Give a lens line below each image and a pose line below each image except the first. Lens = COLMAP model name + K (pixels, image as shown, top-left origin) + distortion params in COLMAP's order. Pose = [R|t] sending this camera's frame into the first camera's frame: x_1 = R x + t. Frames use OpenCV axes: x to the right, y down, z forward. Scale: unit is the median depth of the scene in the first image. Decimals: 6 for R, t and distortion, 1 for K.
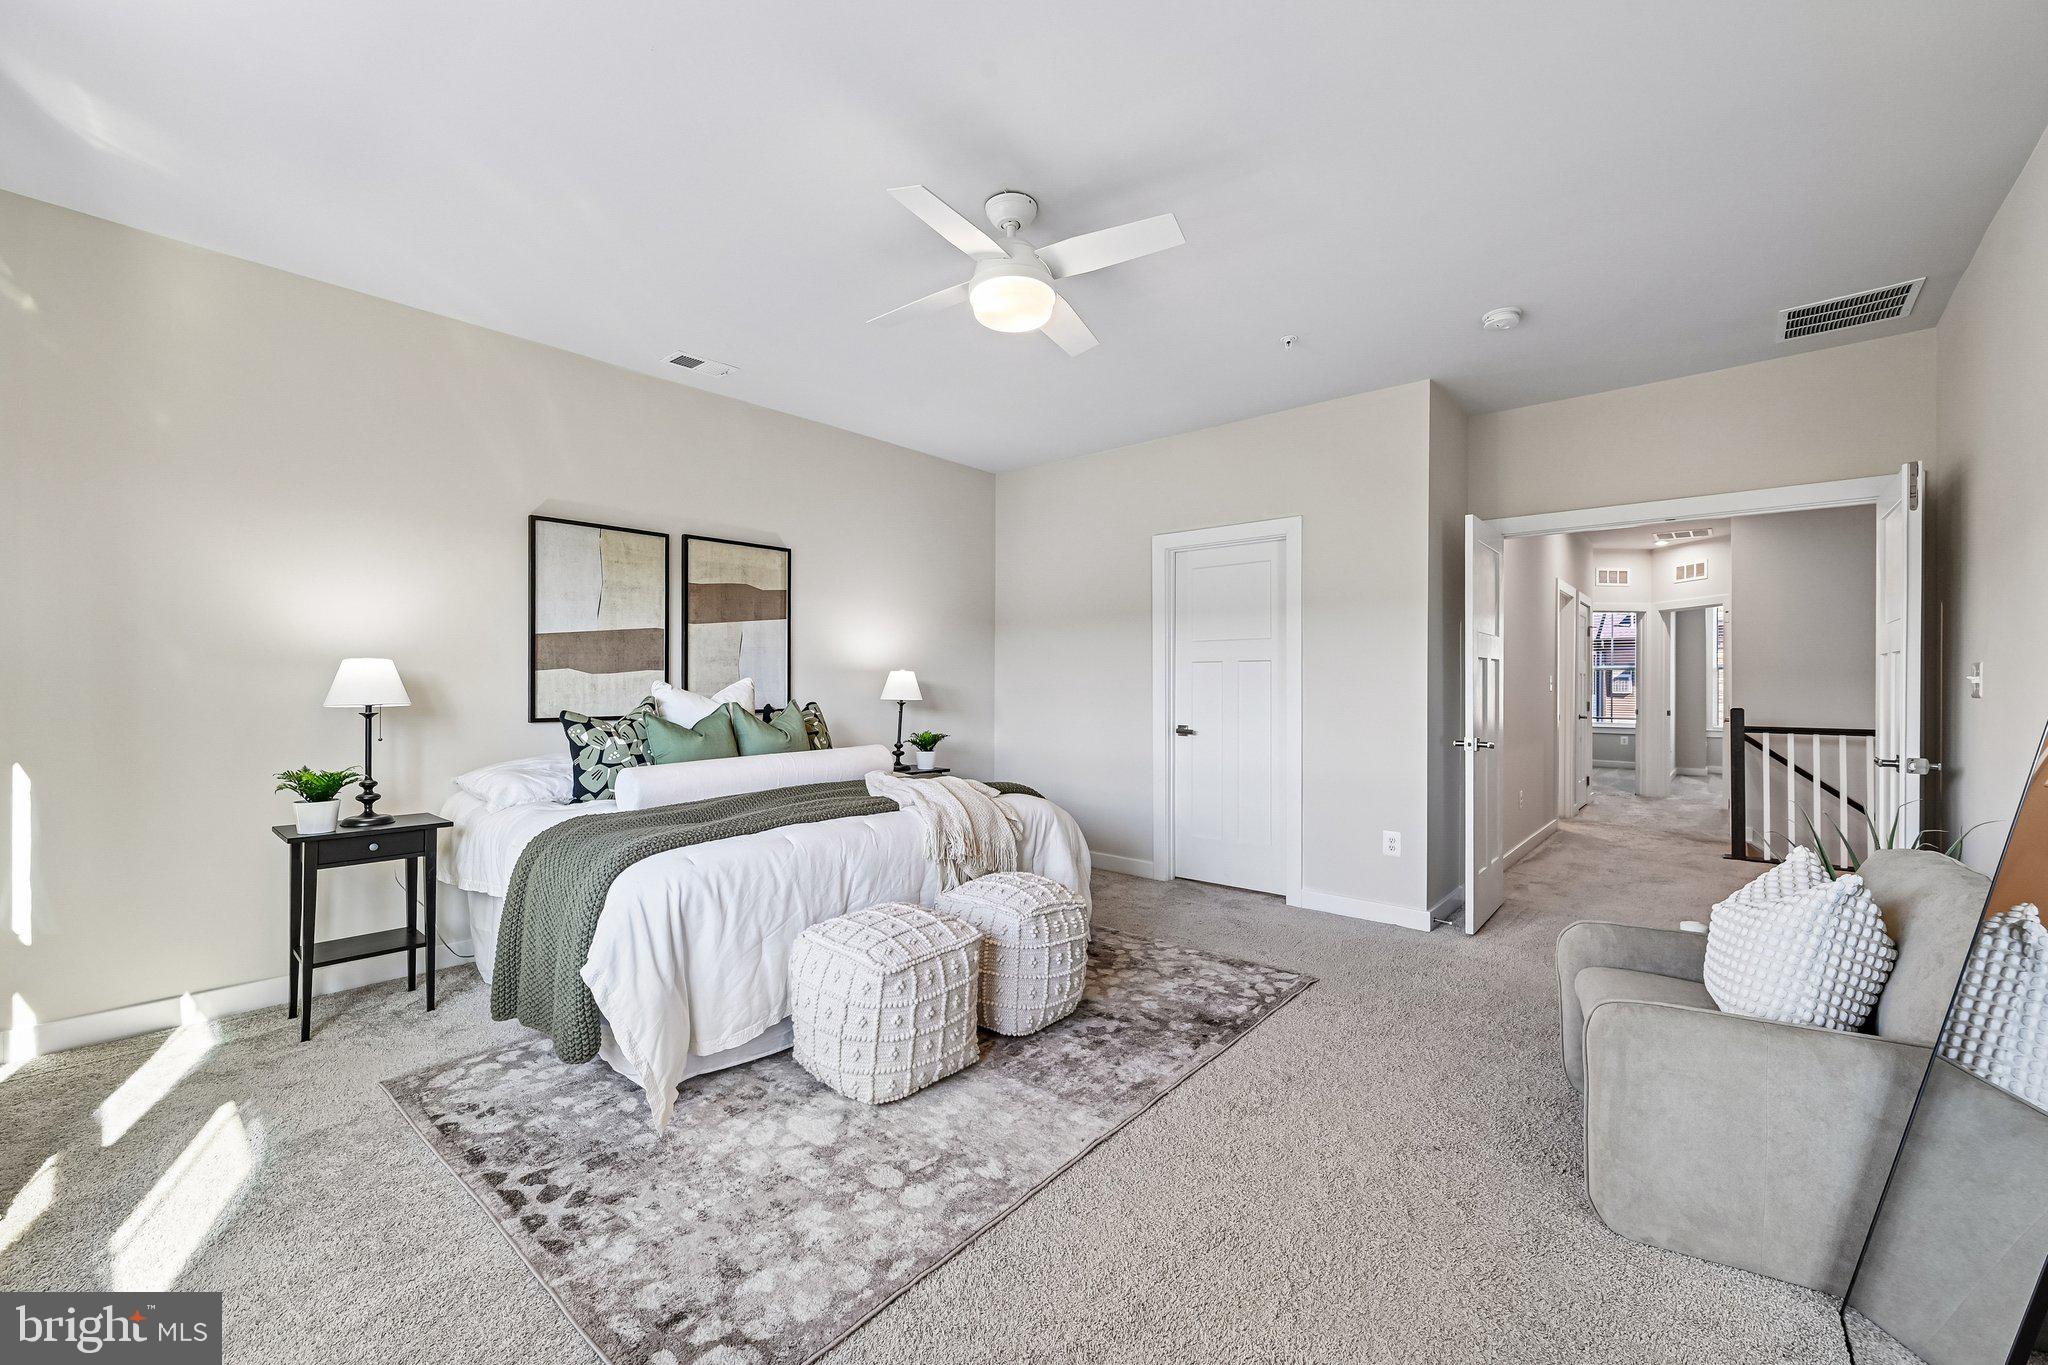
lens RADIAL K [[807.3, 0, 1029.9], [0, 807.3, 683.9], [0, 0, 1]] dist [-0.003626, 0.000535]
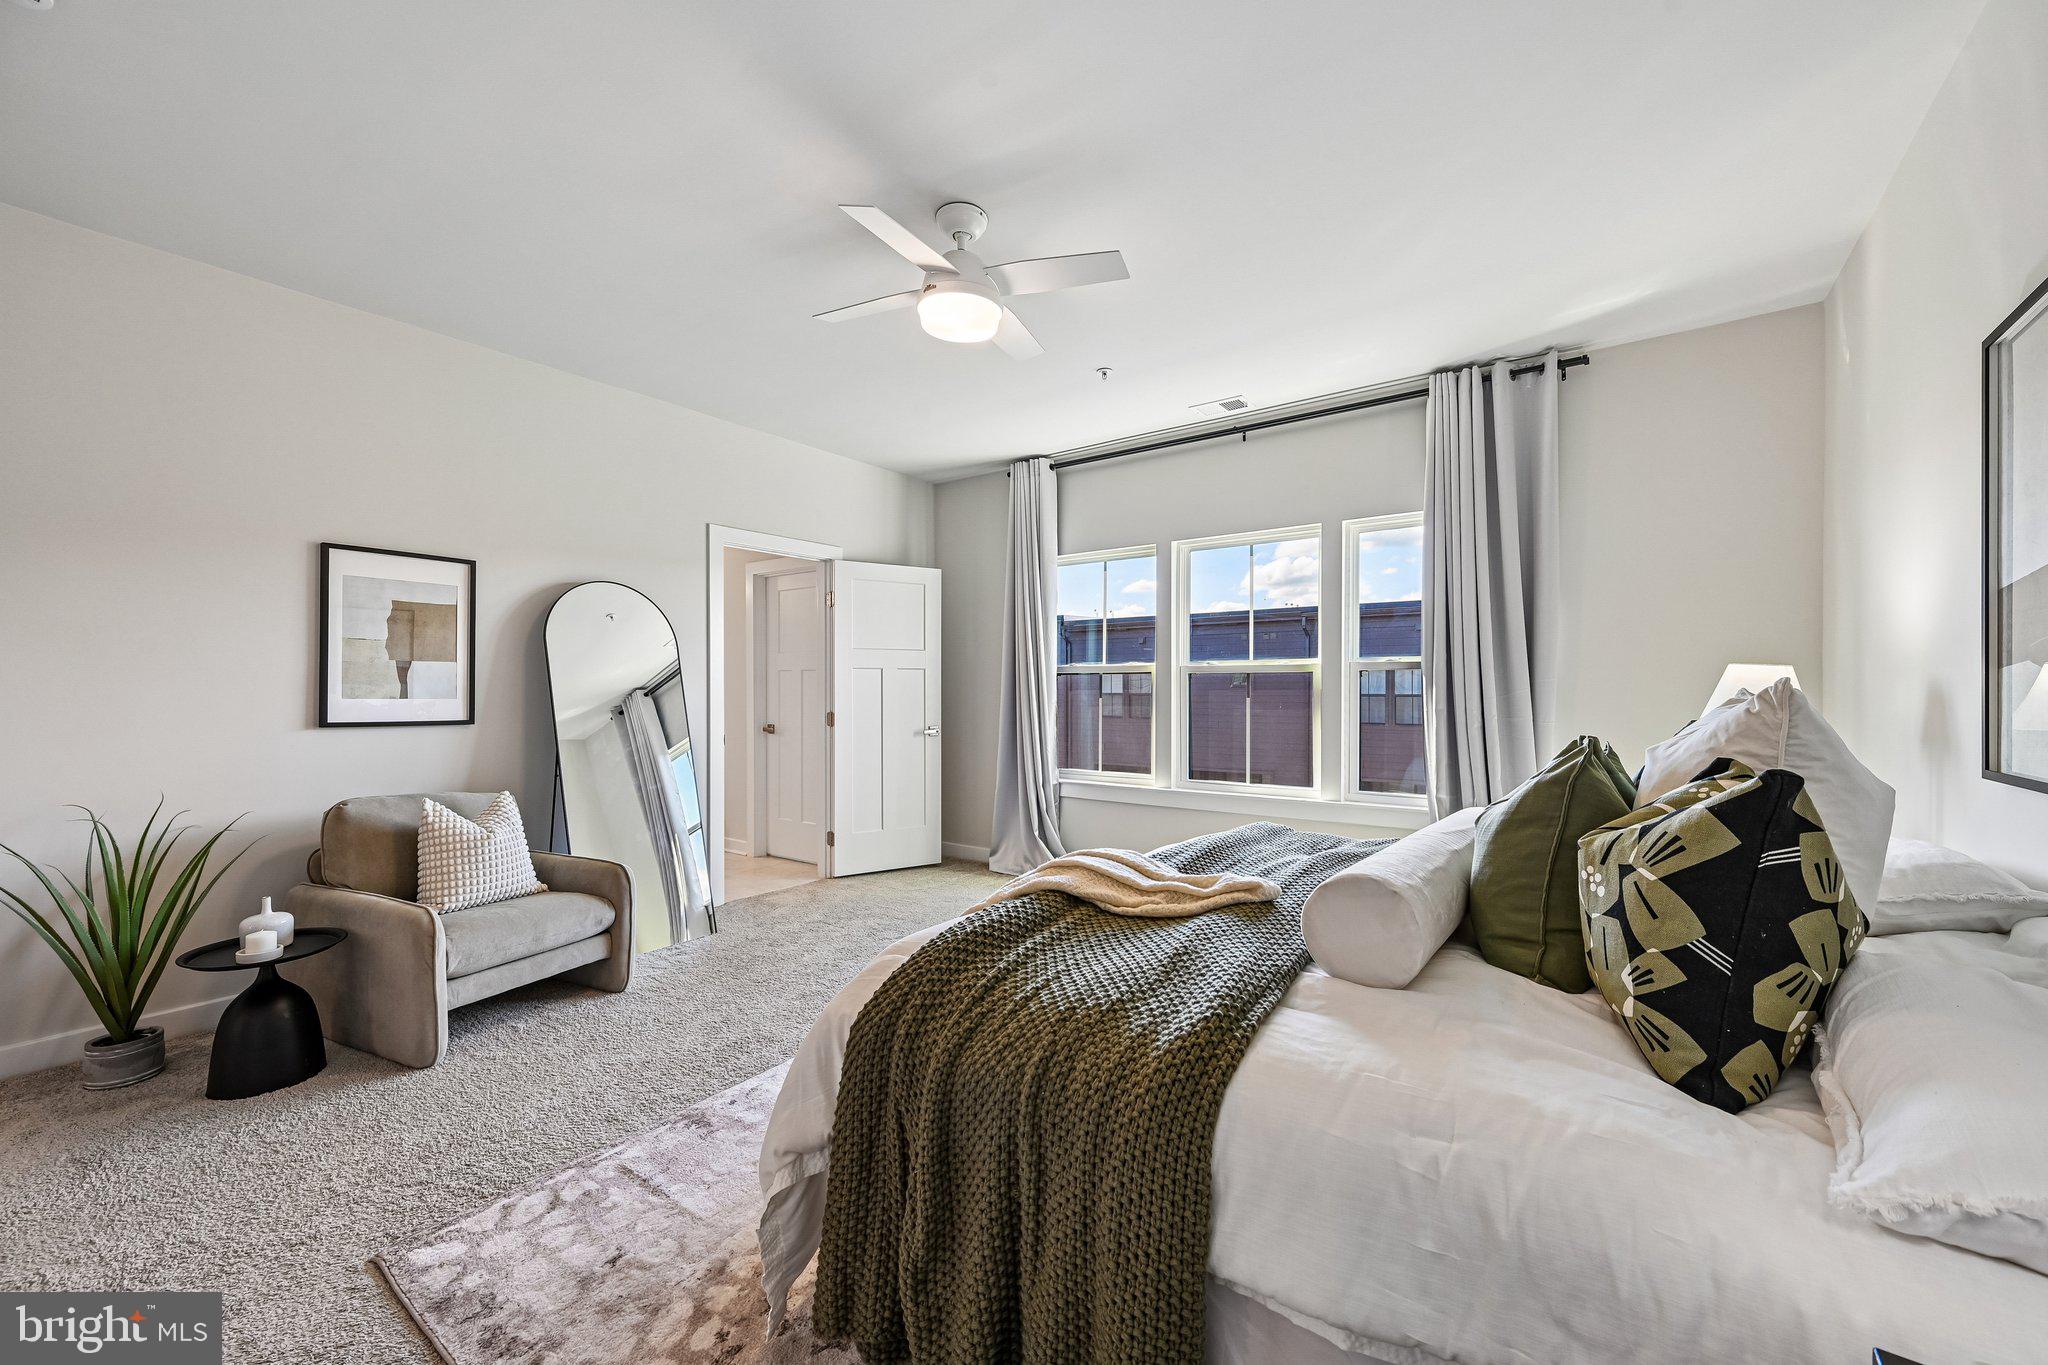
lens RADIAL K [[807.3, 0, 1032.9], [0, 807.3, 696.4], [0, 0, 1]] dist [-0.003626, 0.000535]
pose [[-0.996644, -0.001168, -0.081845, -0.023804], [-0.001852, 0.999964, 0.008282, -0.002168], [0.081833, 0.008406, -0.996611, 1.549982]]
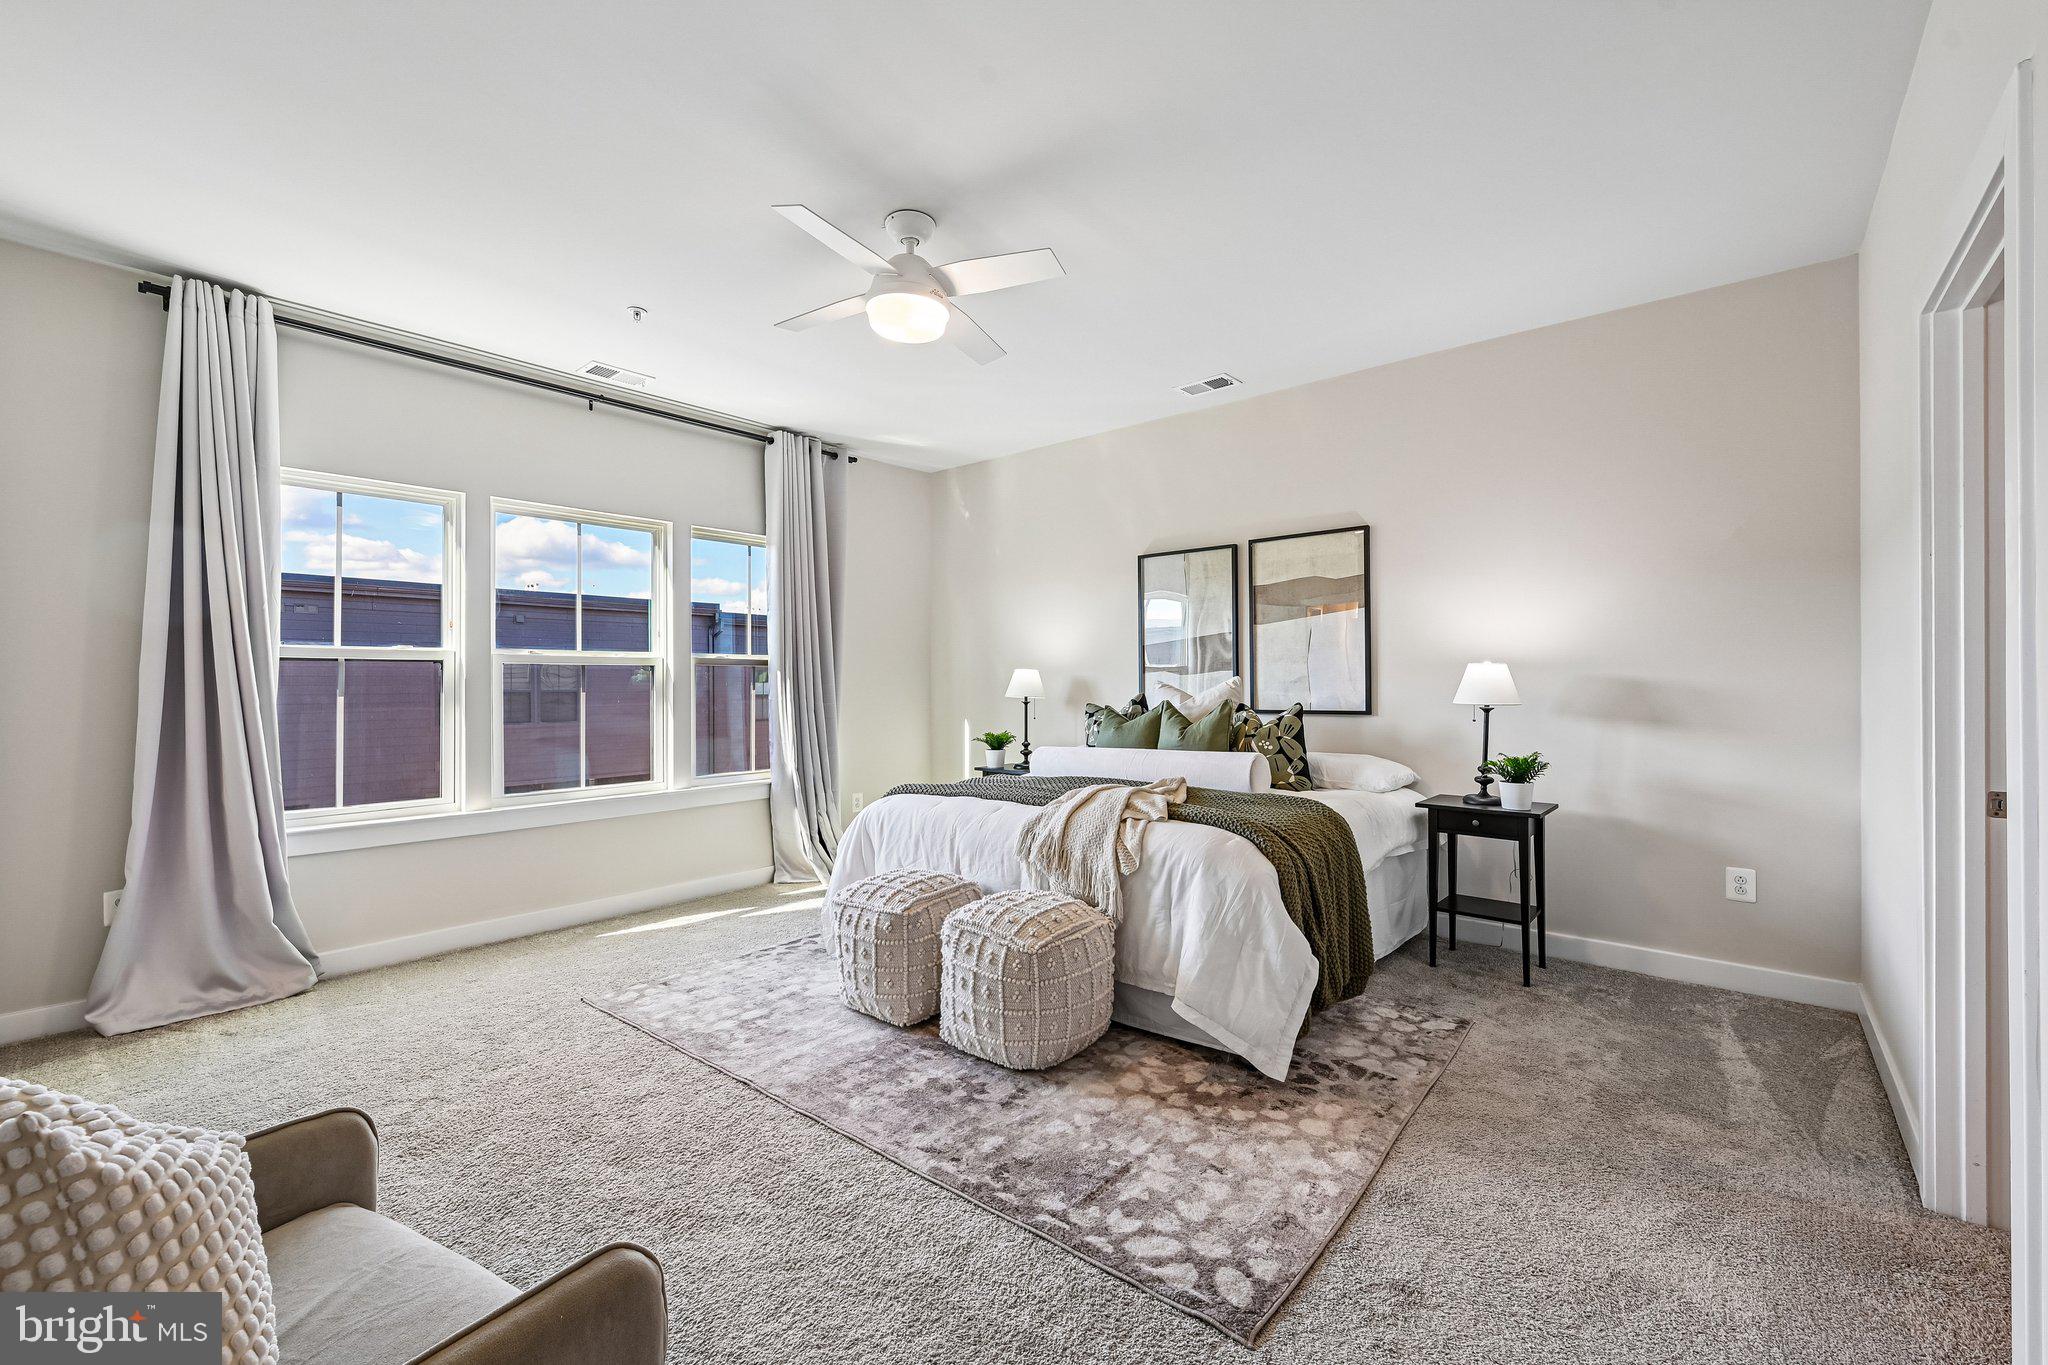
lens RADIAL K [[844.2, 0, 1042.5], [0, 844.2, 679.5], [0, 0, 1]] dist [-0.001809, -0.000097]
pose [[0.025973, -0.007850, -0.999632, 0.820833], [0.003716, 0.999963, -0.007756, 0.003764], [0.999656, -0.003513, 0.026002, 0.876430]]
